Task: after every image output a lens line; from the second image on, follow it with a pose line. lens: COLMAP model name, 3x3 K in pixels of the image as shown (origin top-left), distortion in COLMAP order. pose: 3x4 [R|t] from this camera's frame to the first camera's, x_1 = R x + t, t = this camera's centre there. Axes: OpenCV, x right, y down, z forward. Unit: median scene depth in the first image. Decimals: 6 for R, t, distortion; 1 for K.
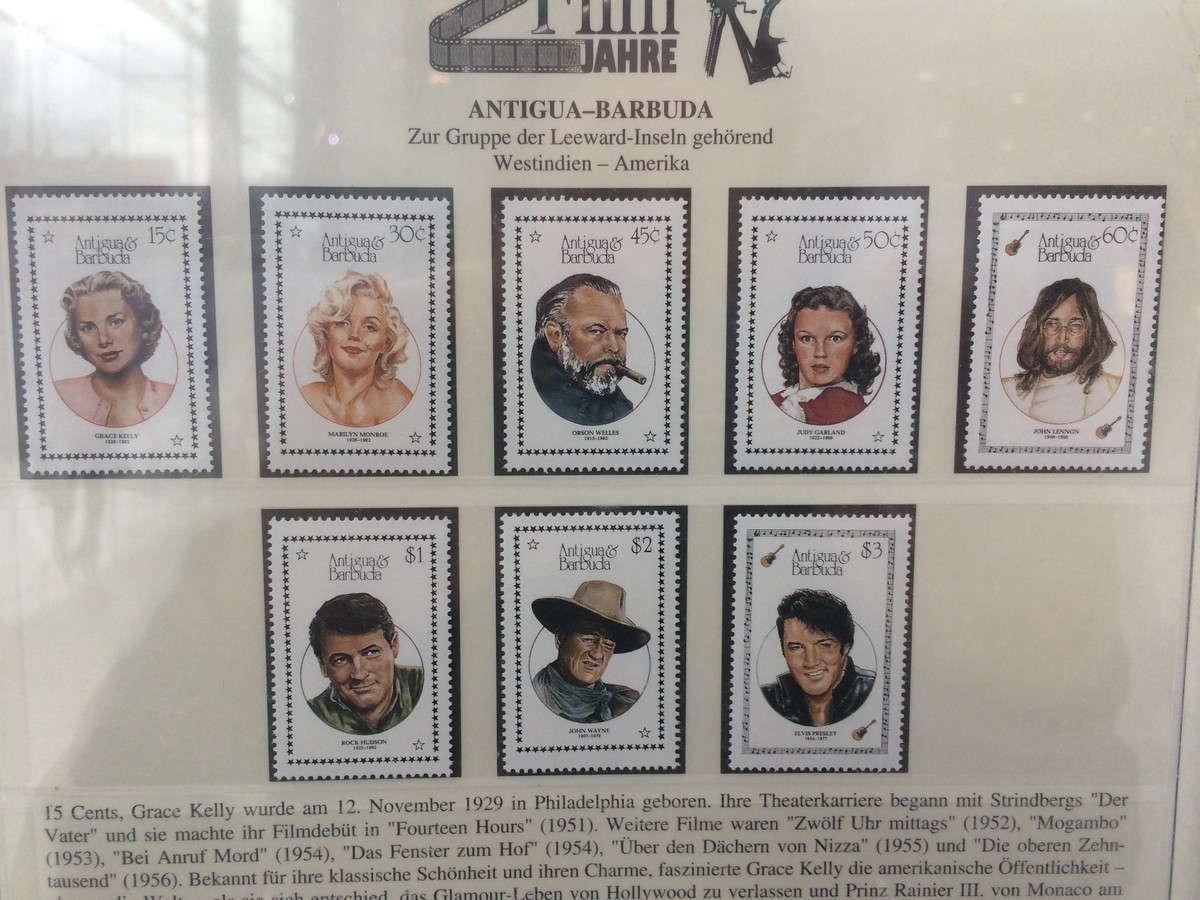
lens RADIAL K [[1023.4, 0, 596.2], [0, 1023.4, 452.1], [0, 0, 1]] dist [0.038732, -0.083748]
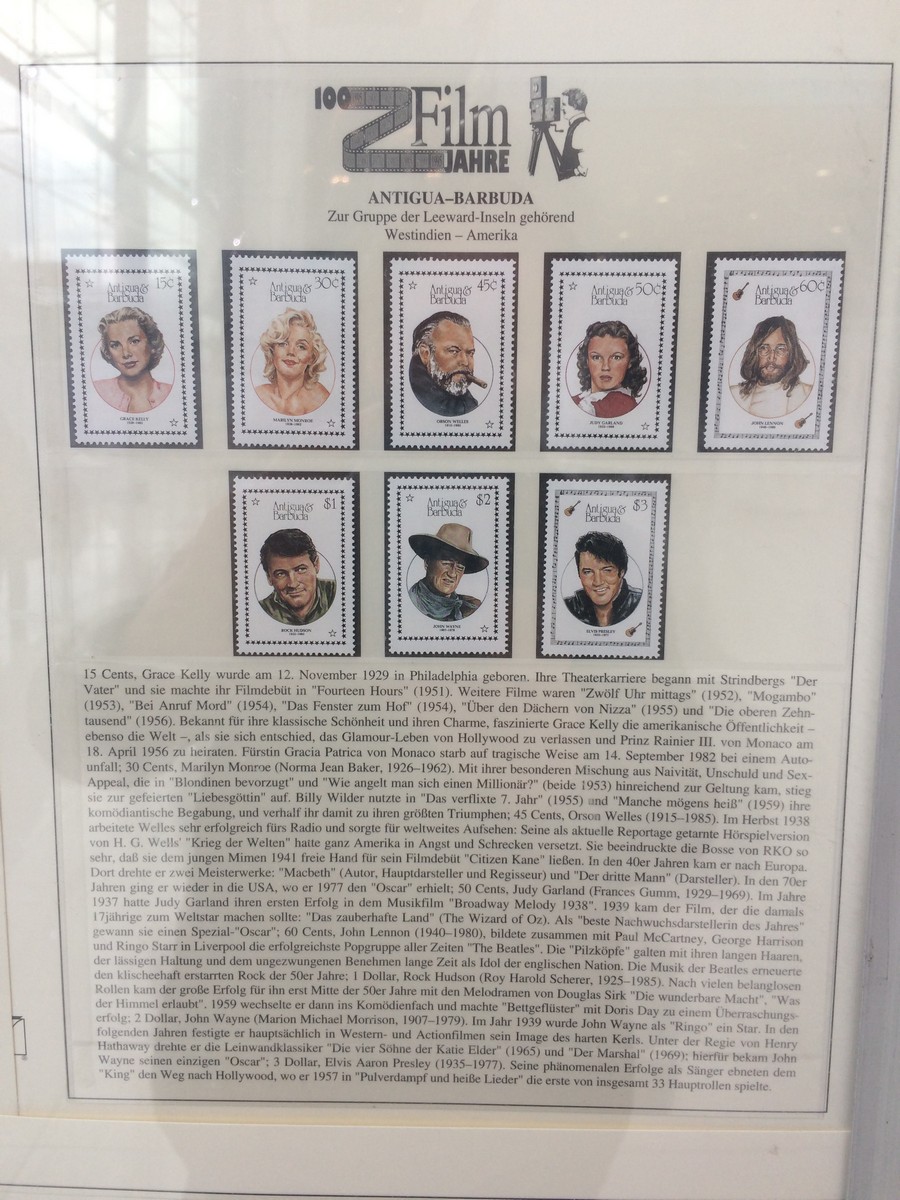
lens RADIAL K [[1023.4, 0, 444.6], [0, 1023.4, 599.5], [0, 0, 1]] dist [0.038732, -0.083748]
pose [[0.999896, 0.006927, -0.012685, 0.008437], [-0.006256, 0.998618, 0.052184, 0.159506], [0.013029, -0.052099, 0.998557, -0.486464]]
